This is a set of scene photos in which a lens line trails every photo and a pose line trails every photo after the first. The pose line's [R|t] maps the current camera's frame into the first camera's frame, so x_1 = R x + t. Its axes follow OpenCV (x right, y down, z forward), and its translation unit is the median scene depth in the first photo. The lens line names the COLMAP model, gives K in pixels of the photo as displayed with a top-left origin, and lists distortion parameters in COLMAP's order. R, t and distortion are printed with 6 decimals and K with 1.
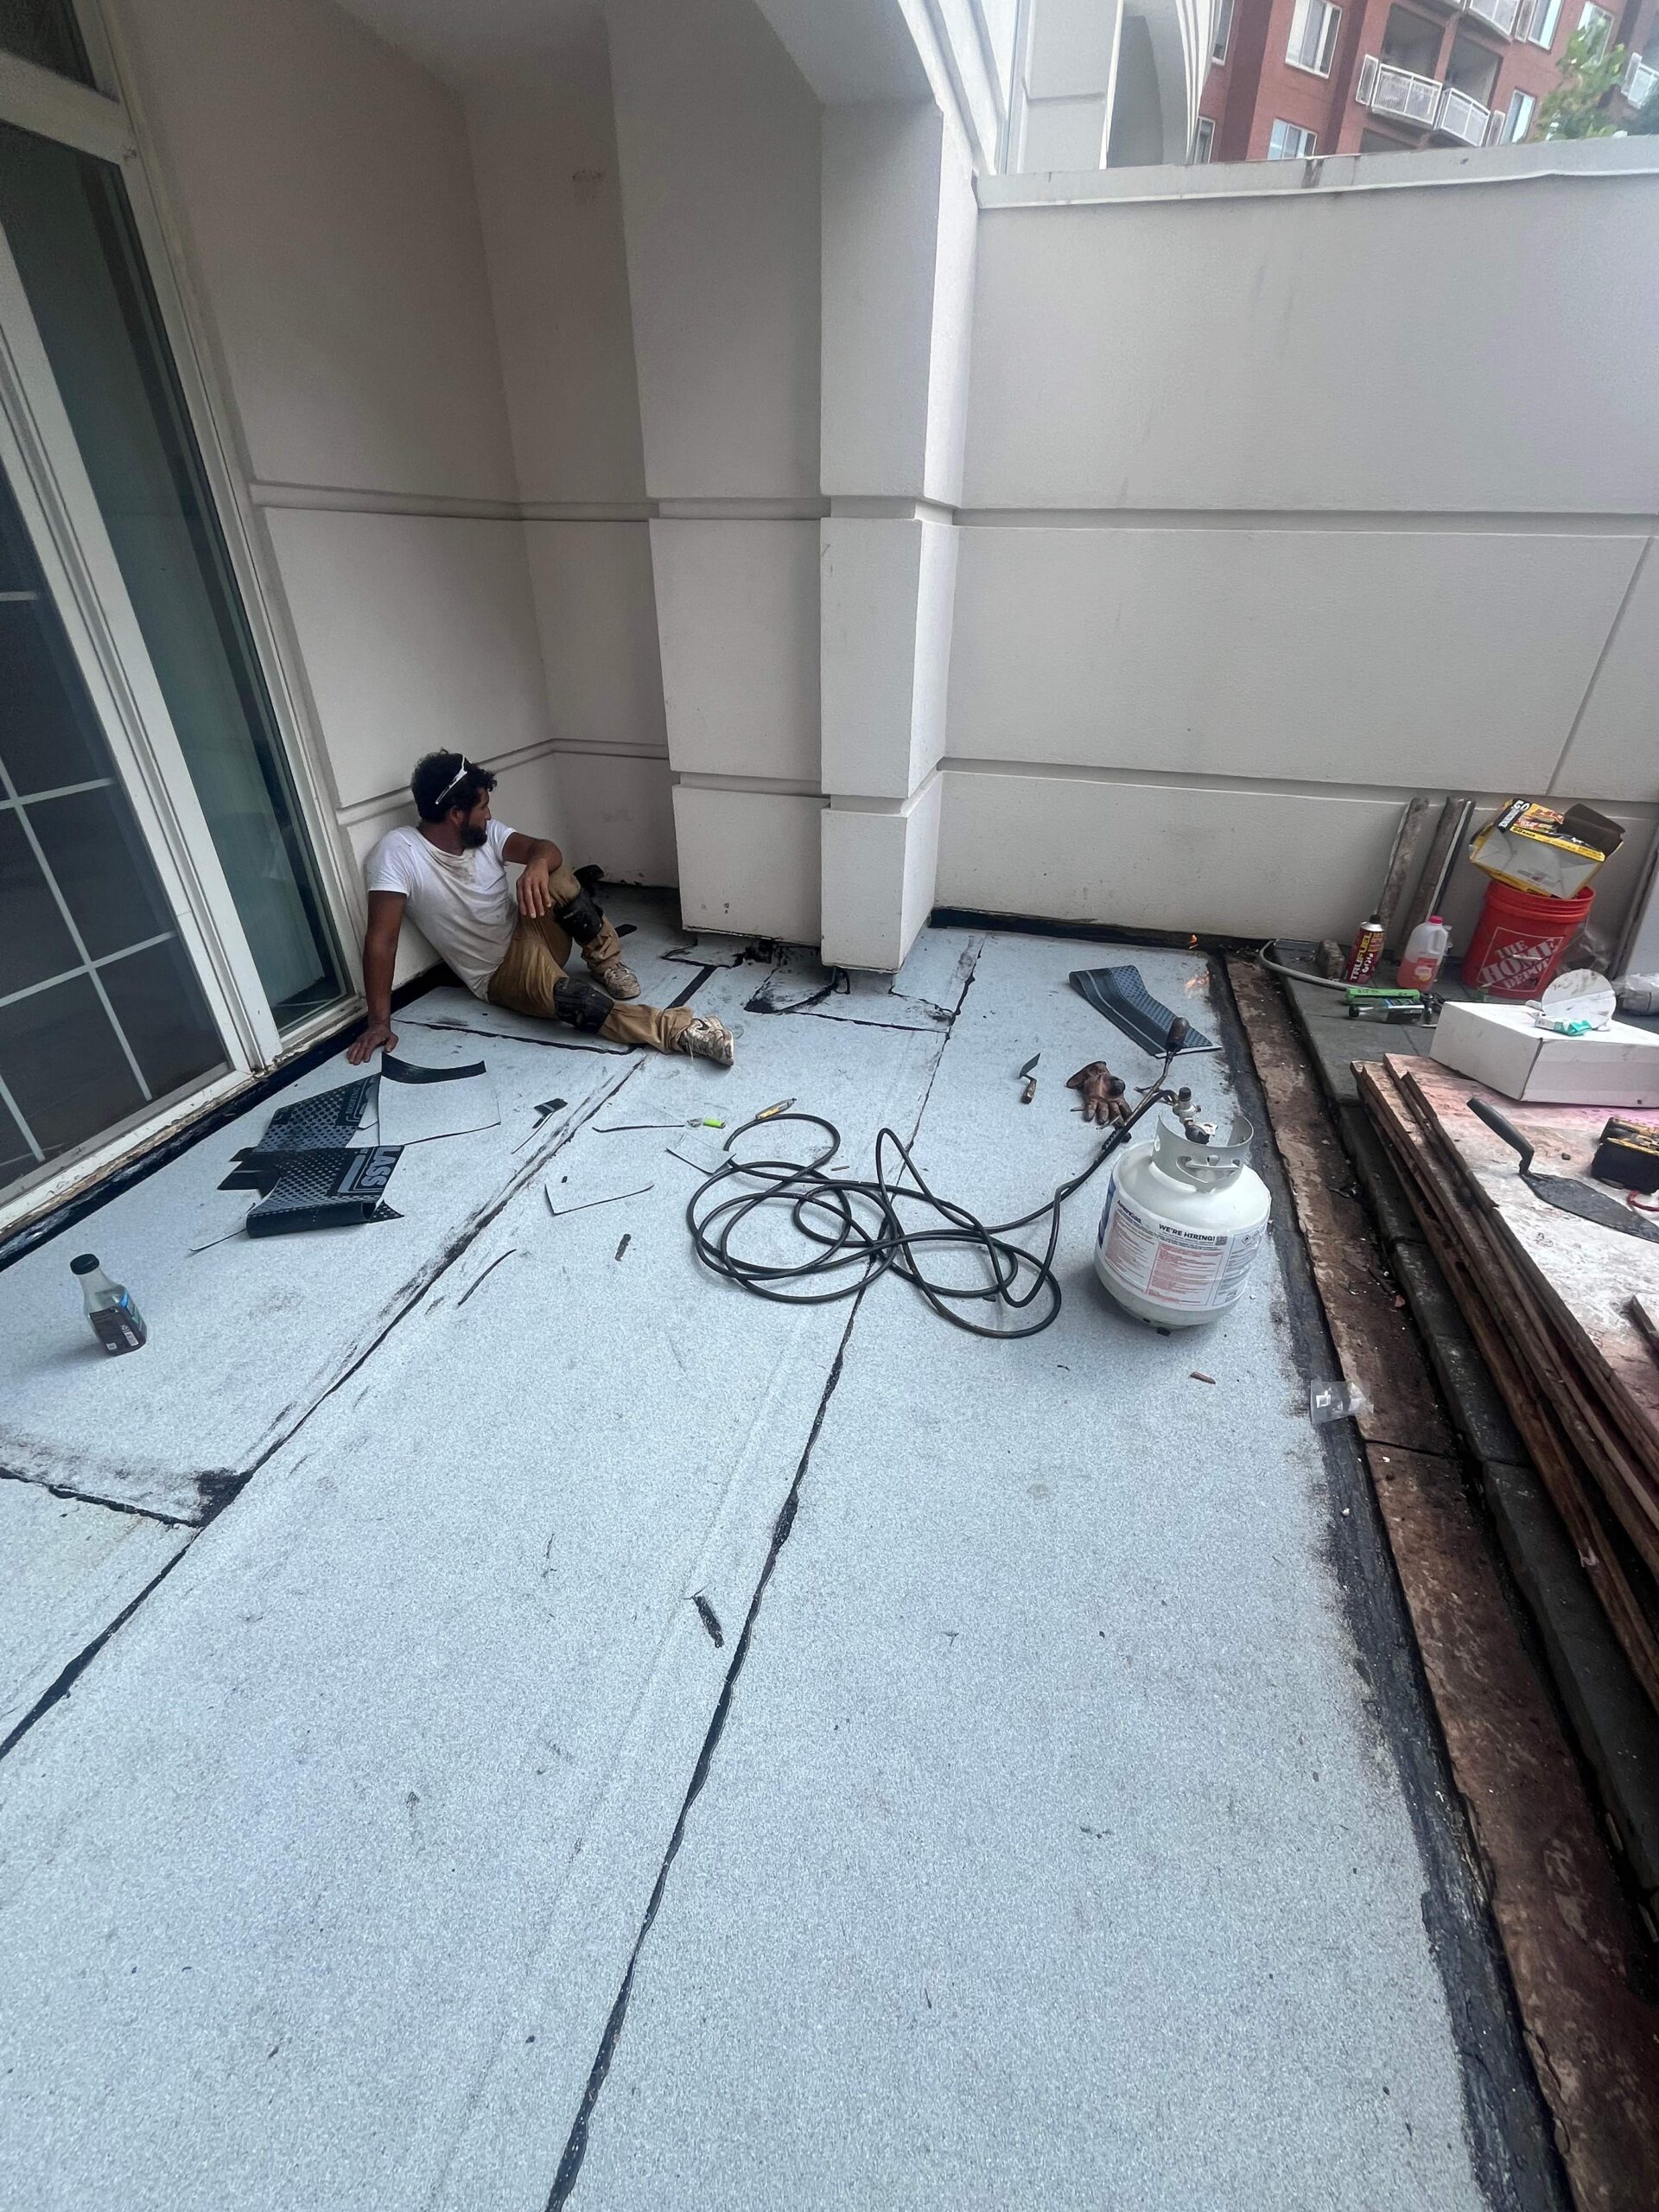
lens RADIAL K [[902.9, 0, 831.3], [0, 902.9, 1108.8], [0, 0, 1]] dist [-0.004448, -0.000207]
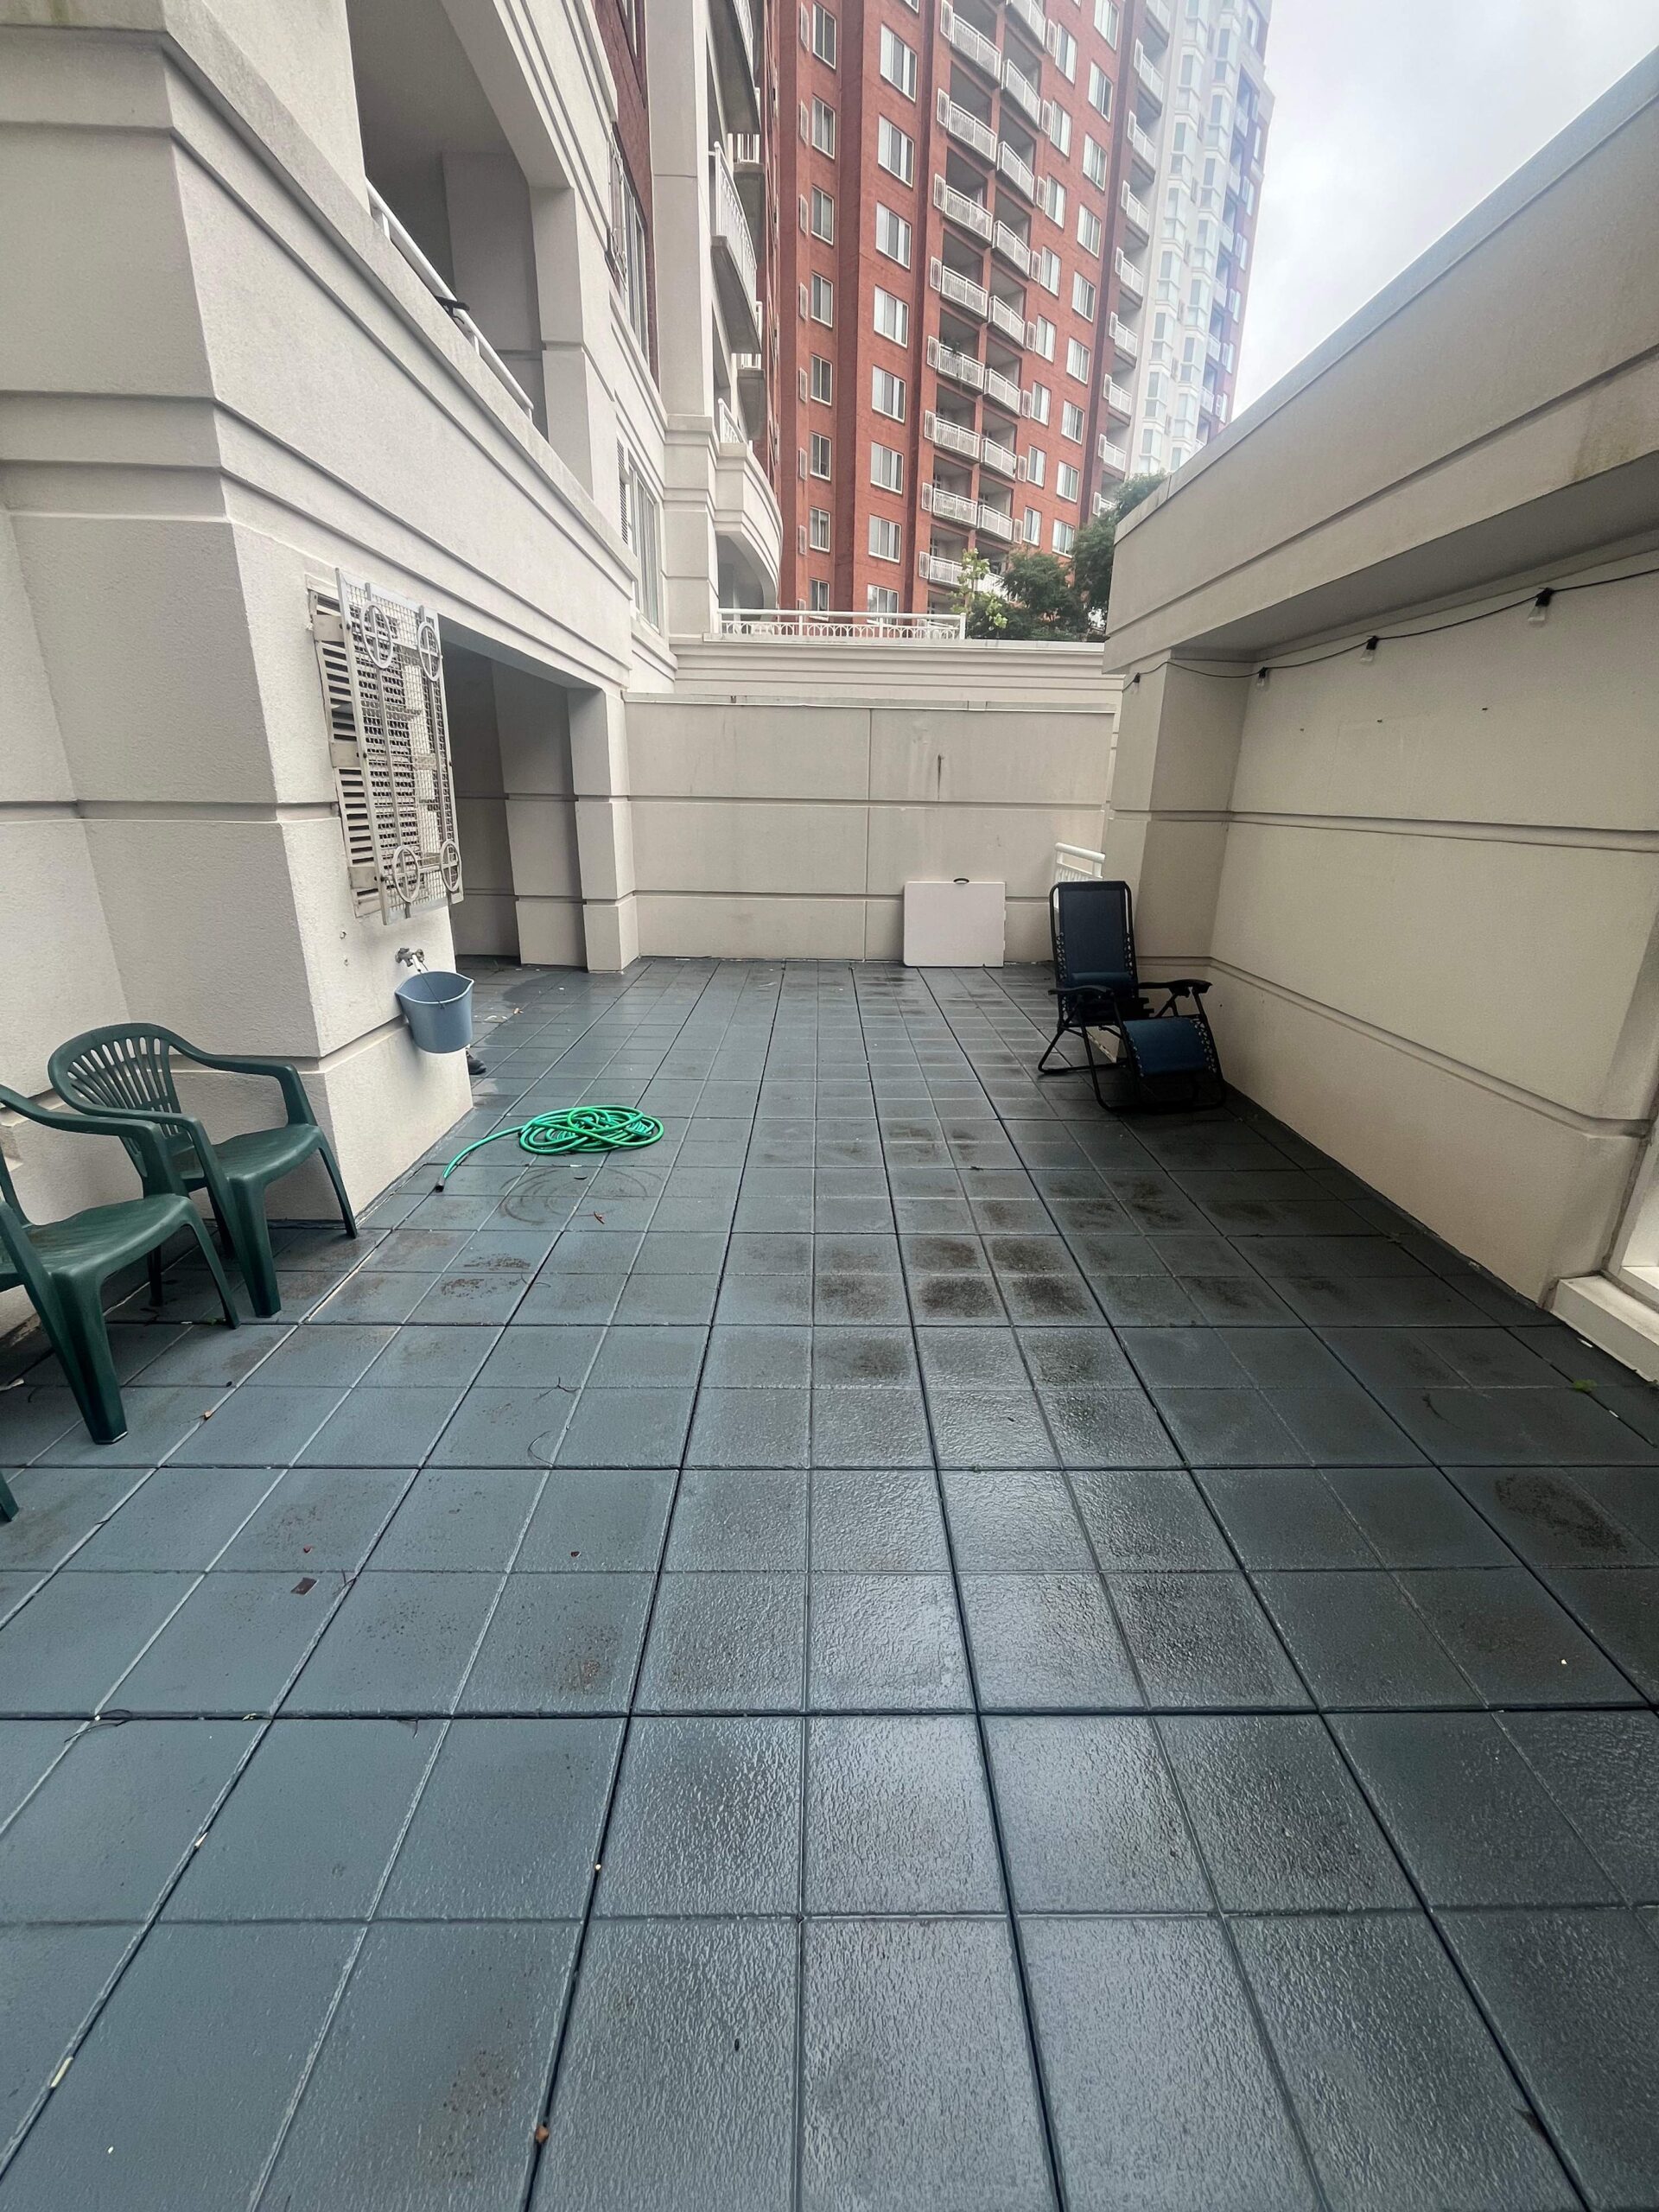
lens RADIAL K [[902.9, 0, 834.4], [0, 902.9, 1101.9], [0, 0, 1]] dist [-0.004448, -0.000207]
pose [[0.963405, -0.076621, 0.256867, -0.022904], [0.128463, 0.973036, -0.191568, 0.756019], [-0.235263, 0.217556, 0.947270, -1.393598]]
